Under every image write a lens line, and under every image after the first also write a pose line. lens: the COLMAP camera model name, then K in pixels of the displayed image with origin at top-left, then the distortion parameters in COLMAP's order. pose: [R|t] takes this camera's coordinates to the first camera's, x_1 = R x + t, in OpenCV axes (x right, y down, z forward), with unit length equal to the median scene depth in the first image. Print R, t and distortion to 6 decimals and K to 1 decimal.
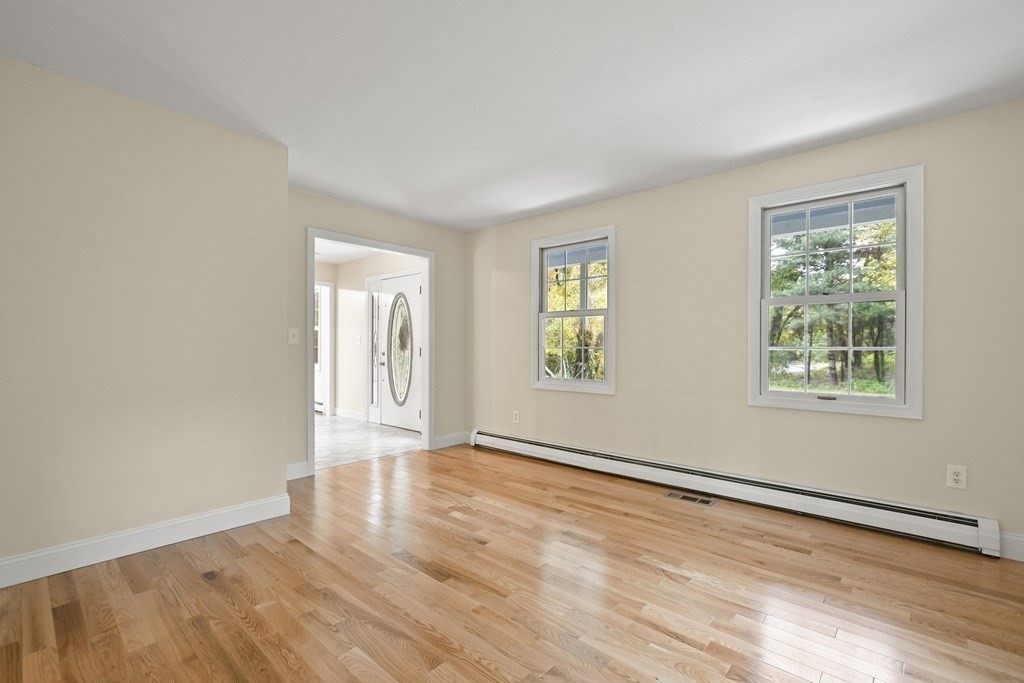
lens RADIAL K [[448.8, 0, 511.0], [0, 448.8, 347.3], [0, 0, 1]] dist [-0.008098, 0.000287]
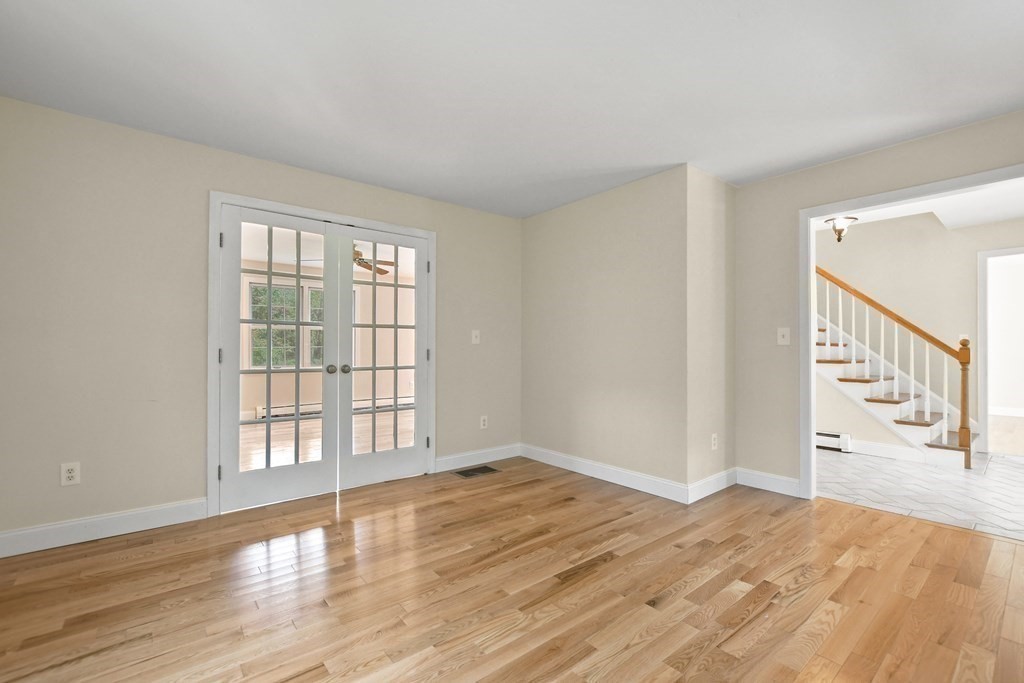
lens RADIAL K [[448.8, 0, 511.0], [0, 448.8, 347.3], [0, 0, 1]] dist [-0.008098, 0.000287]
pose [[-0.151779, -0.004418, -0.988405, 0.633704], [0.000335, 0.999990, -0.004522, 0.004619], [0.988414, -0.001017, -0.151776, 0.767455]]
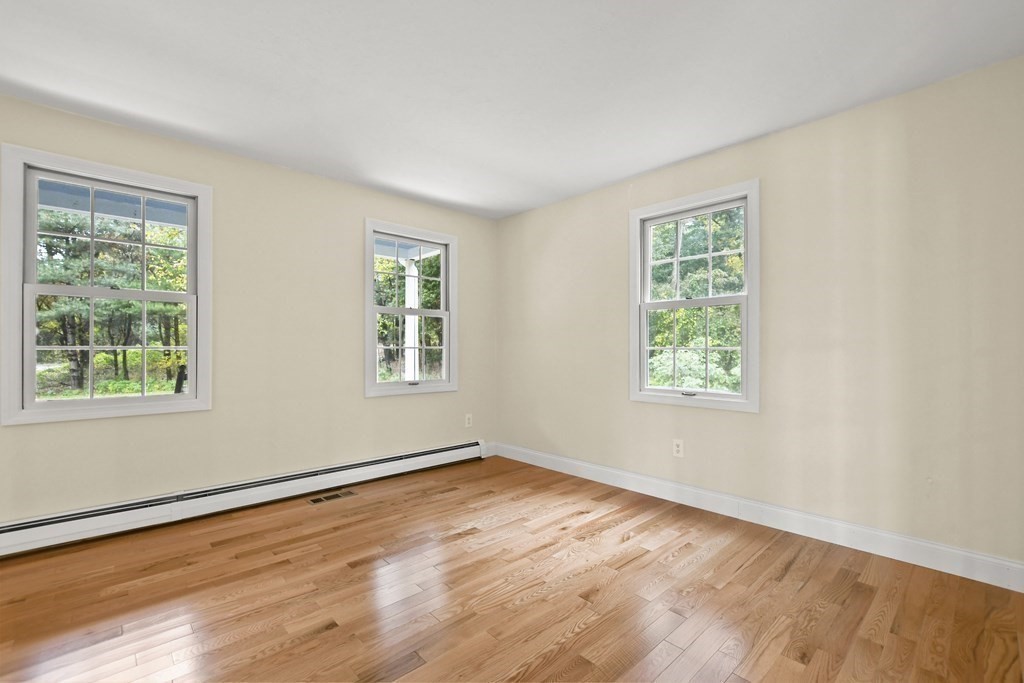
lens RADIAL K [[448.8, 0, 511.0], [0, 448.8, 347.3], [0, 0, 1]] dist [-0.008098, 0.000287]
pose [[0.094670, 0.000096, 0.995509, -0.637294], [-0.001526, 0.999999, 0.000049, 0.001087], [-0.995508, -0.001524, 0.094670, 0.571823]]
